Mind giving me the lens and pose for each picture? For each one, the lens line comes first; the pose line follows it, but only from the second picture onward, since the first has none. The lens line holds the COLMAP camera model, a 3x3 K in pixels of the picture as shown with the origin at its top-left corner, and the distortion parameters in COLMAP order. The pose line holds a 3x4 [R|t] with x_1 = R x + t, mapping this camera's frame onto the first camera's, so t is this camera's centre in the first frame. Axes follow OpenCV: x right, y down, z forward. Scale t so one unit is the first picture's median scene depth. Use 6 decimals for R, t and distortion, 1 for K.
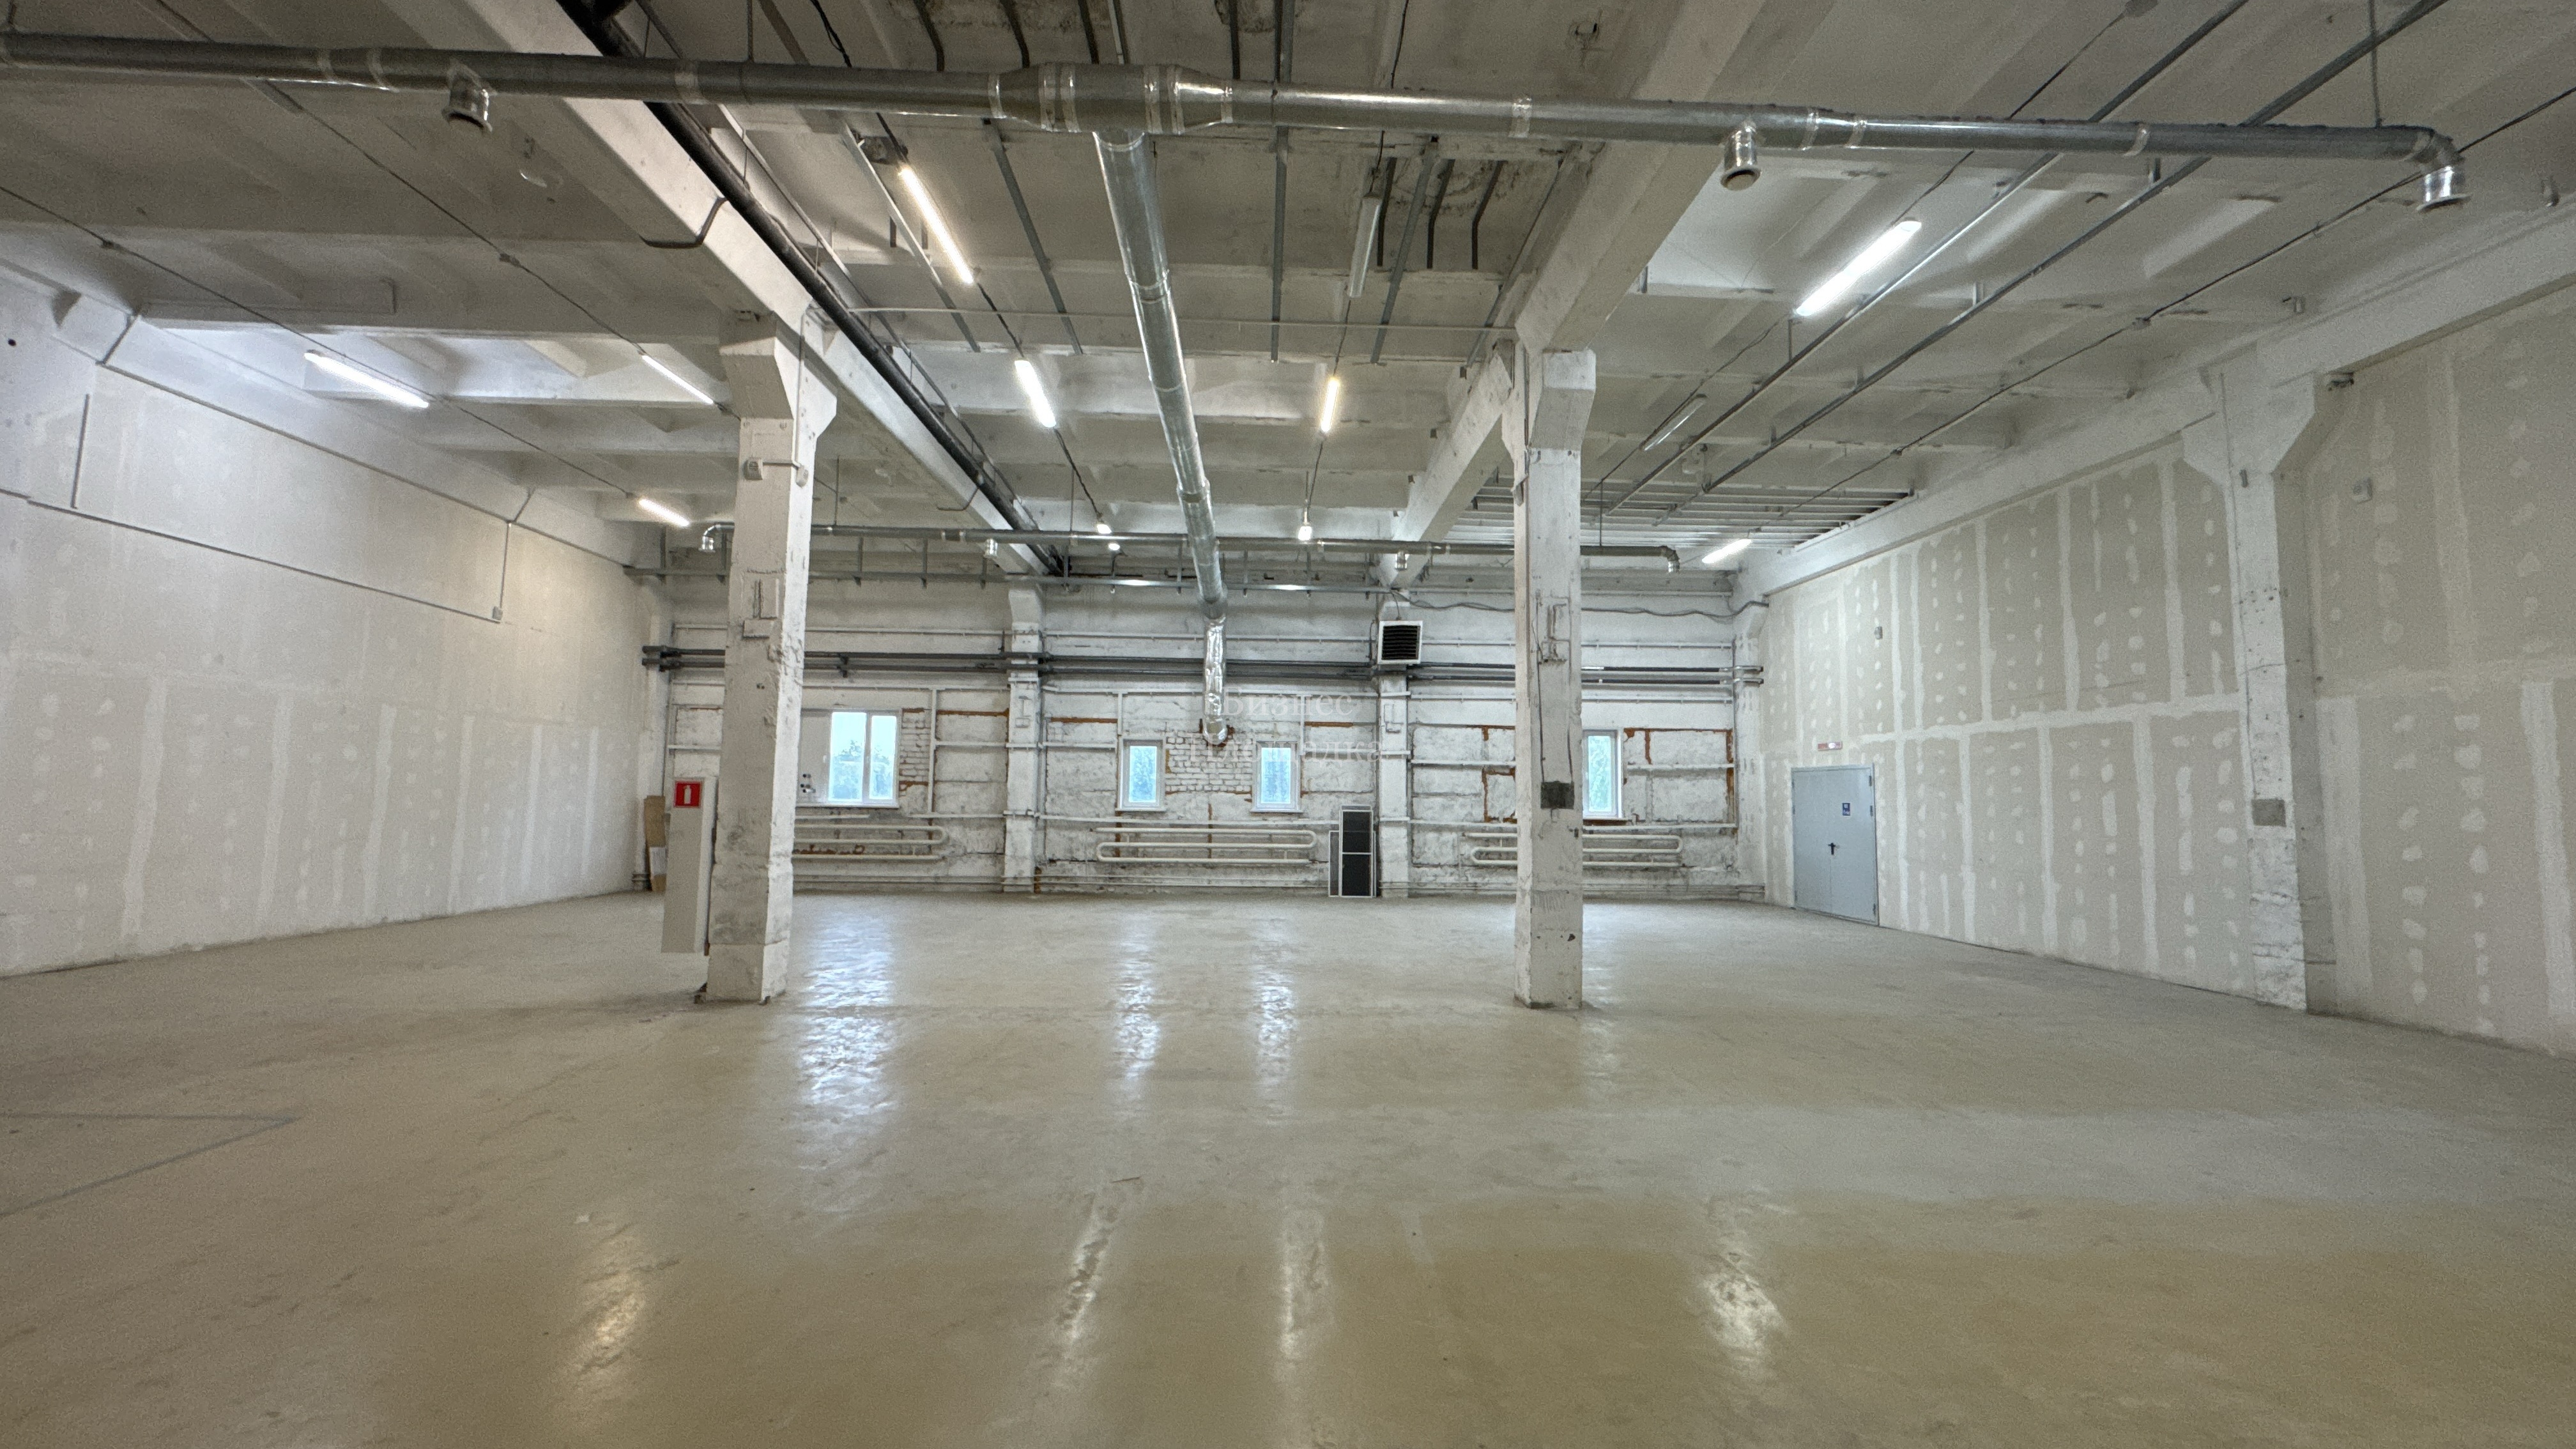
lens RADIAL K [[1028.4, 0, 1289.7], [0, 1028.4, 720.1], [0, 0, 1]] dist [-0.001044, -0.000094]
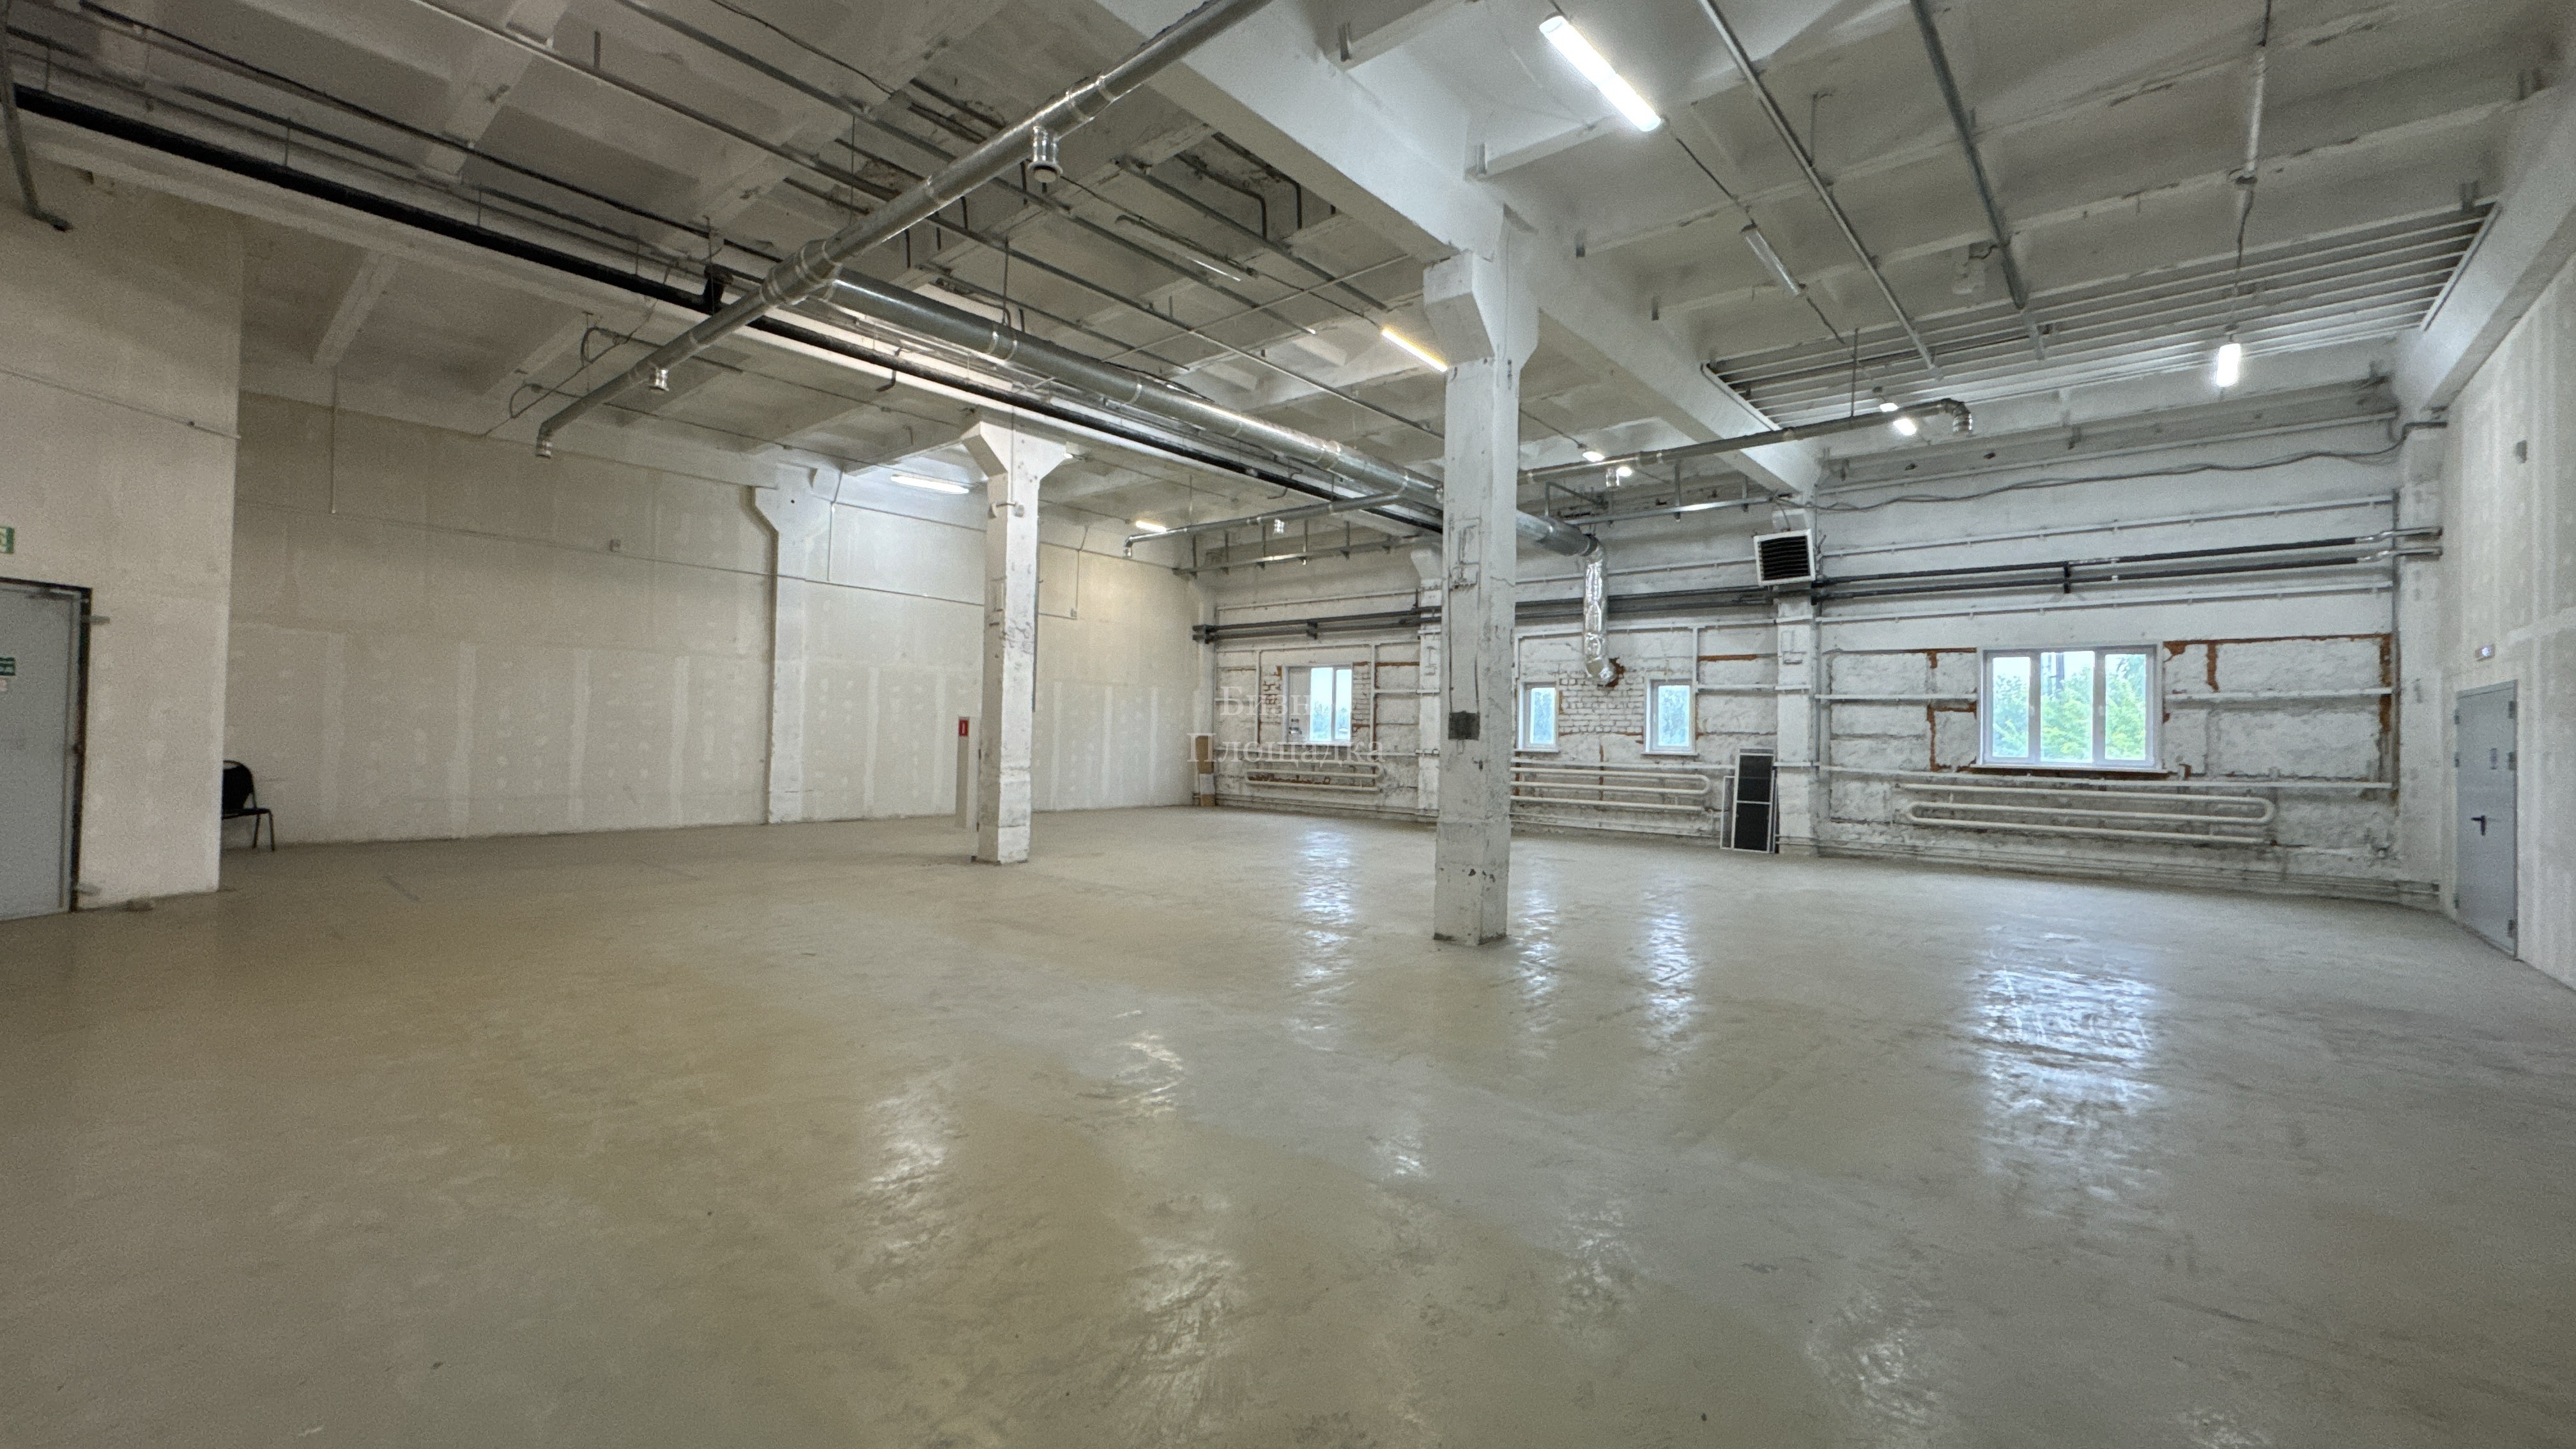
lens RADIAL K [[1028.4, 0, 1291.4], [0, 1028.4, 722.0], [0, 0, 1]] dist [-0.001044, -0.000094]
pose [[0.732770, -0.008189, -0.680427, 0.375779], [0.042337, 0.998539, 0.033576, 0.014116], [0.679158, -0.053411, 0.732046, 0.086148]]
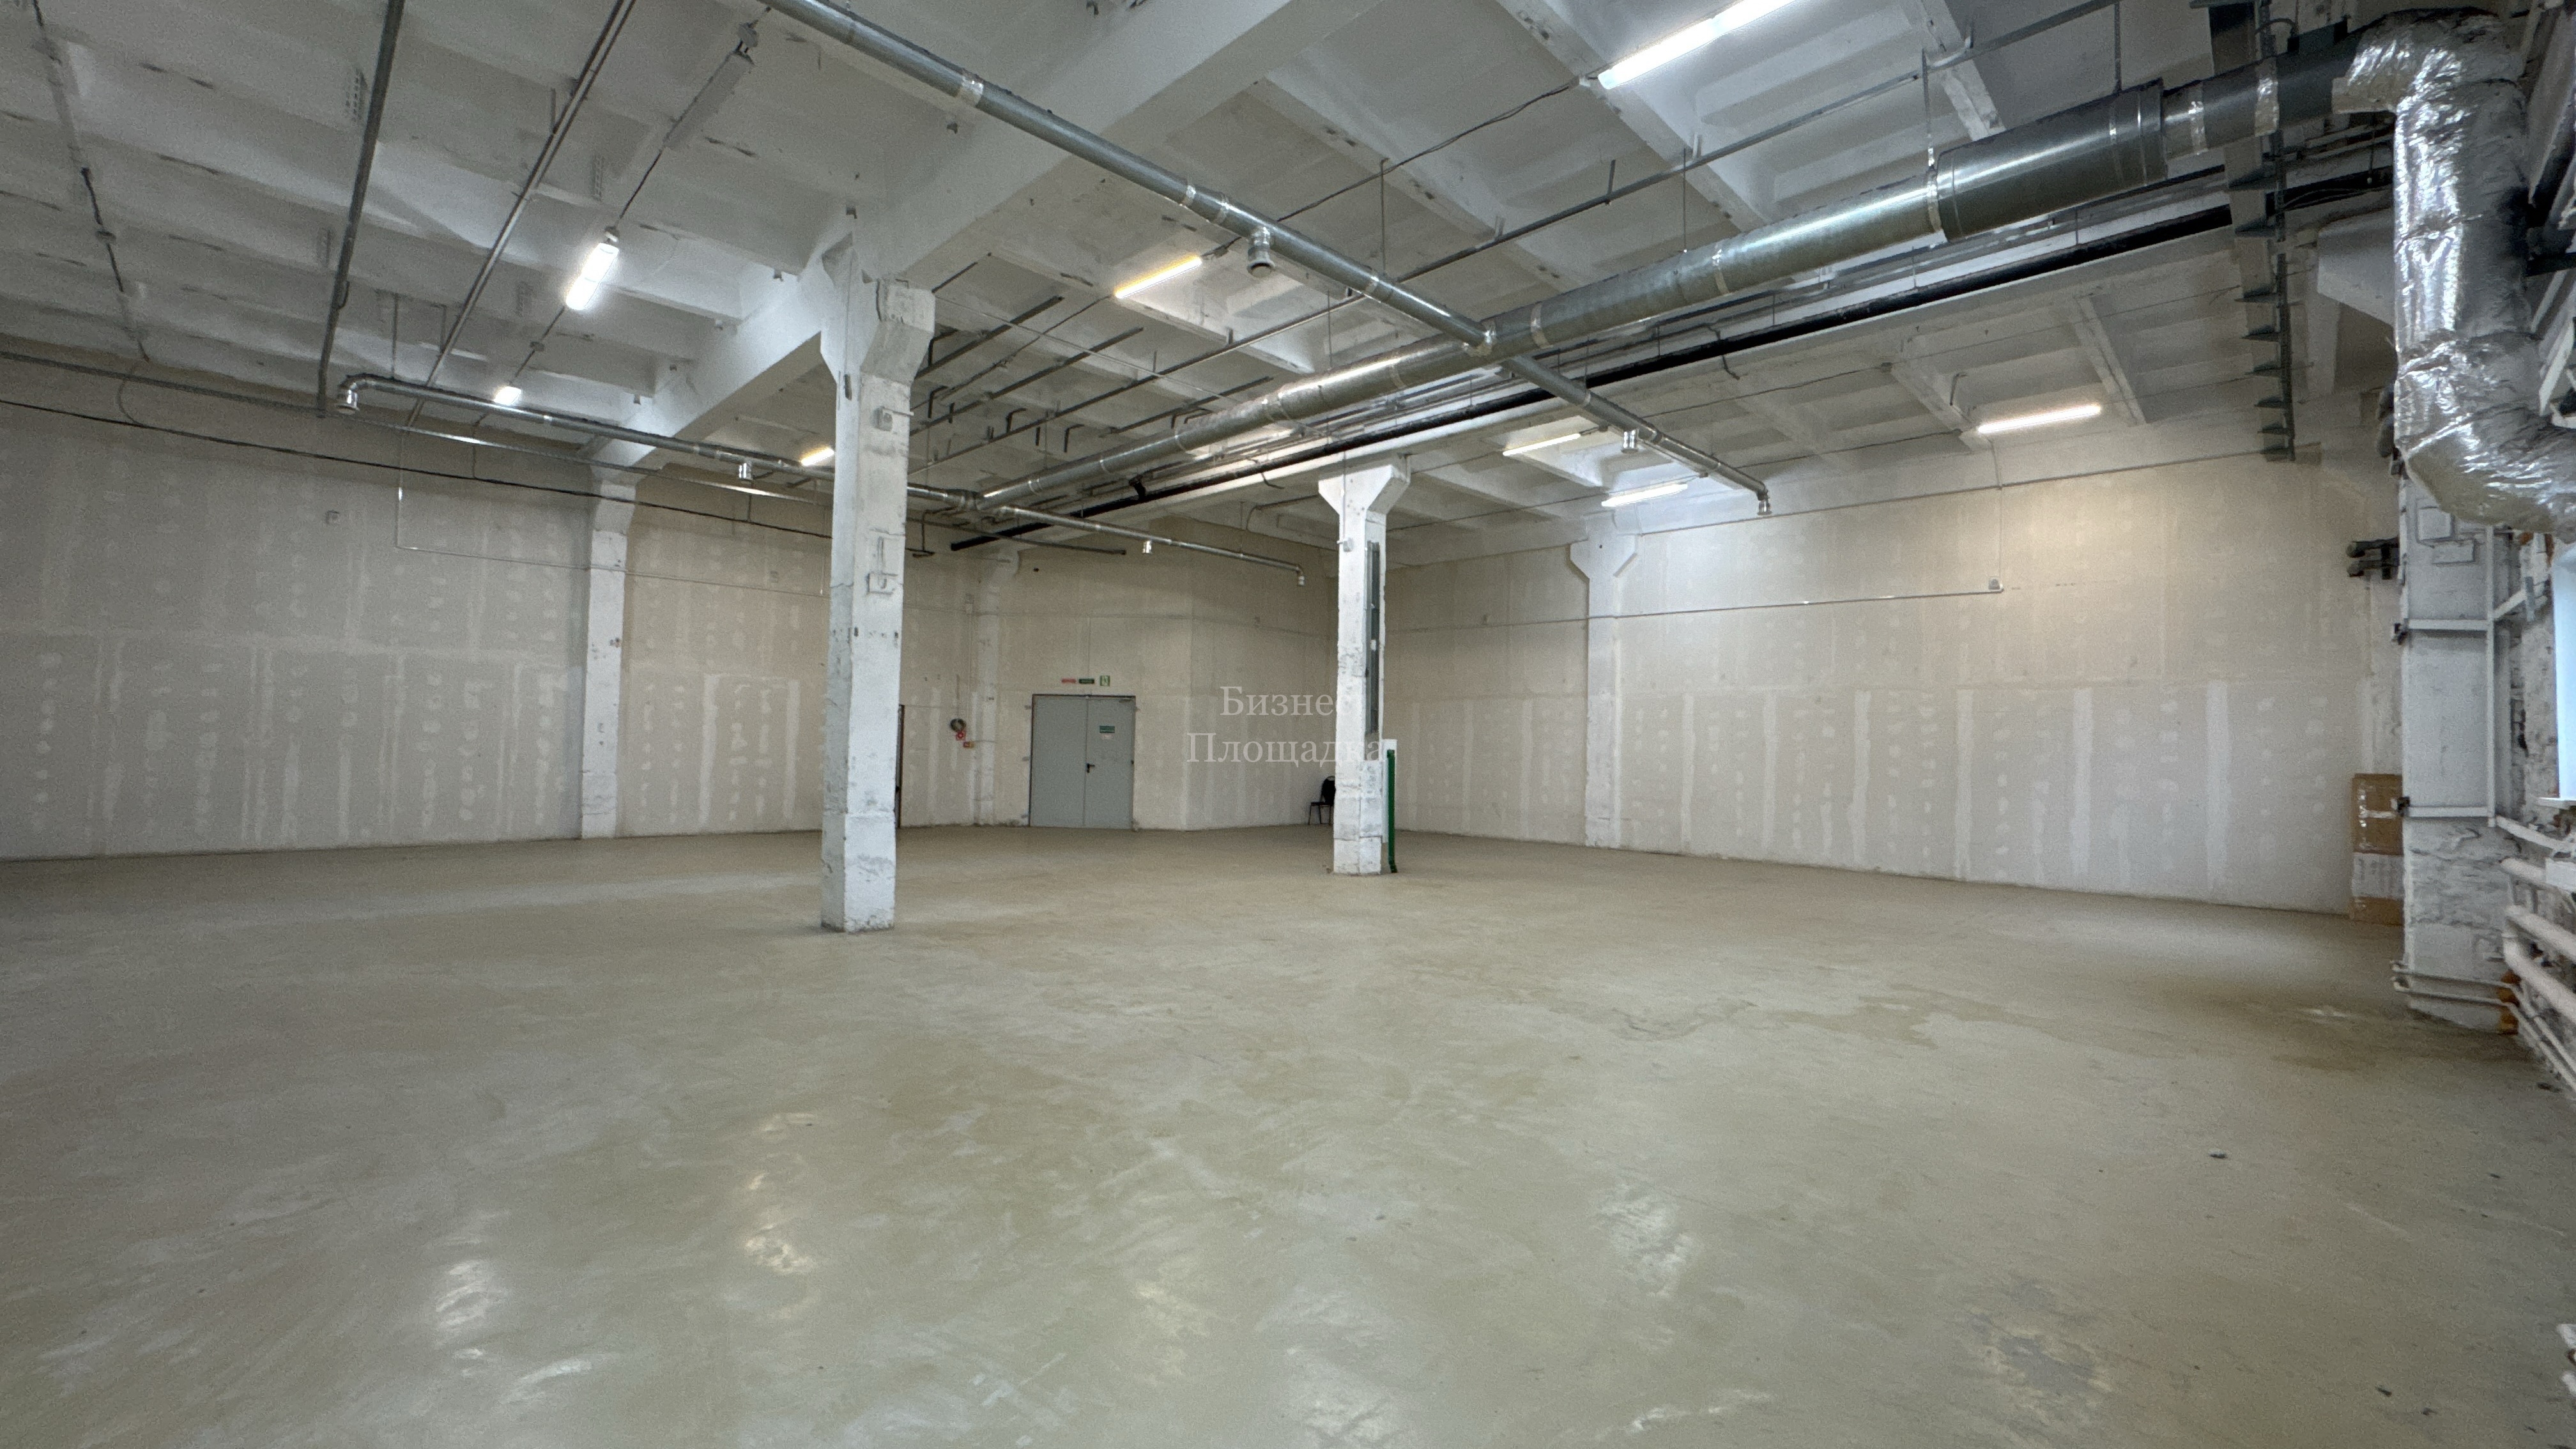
lens RADIAL K [[1028.4, 0, 1292.1], [0, 1028.4, 727.4], [0, 0, 1]] dist [-0.001044, -0.000094]
pose [[-0.727977, -0.046034, -0.684055, 0.305400], [0.022240, 0.995633, -0.090670, 0.085159], [0.685241, -0.081218, -0.723774, 0.972351]]
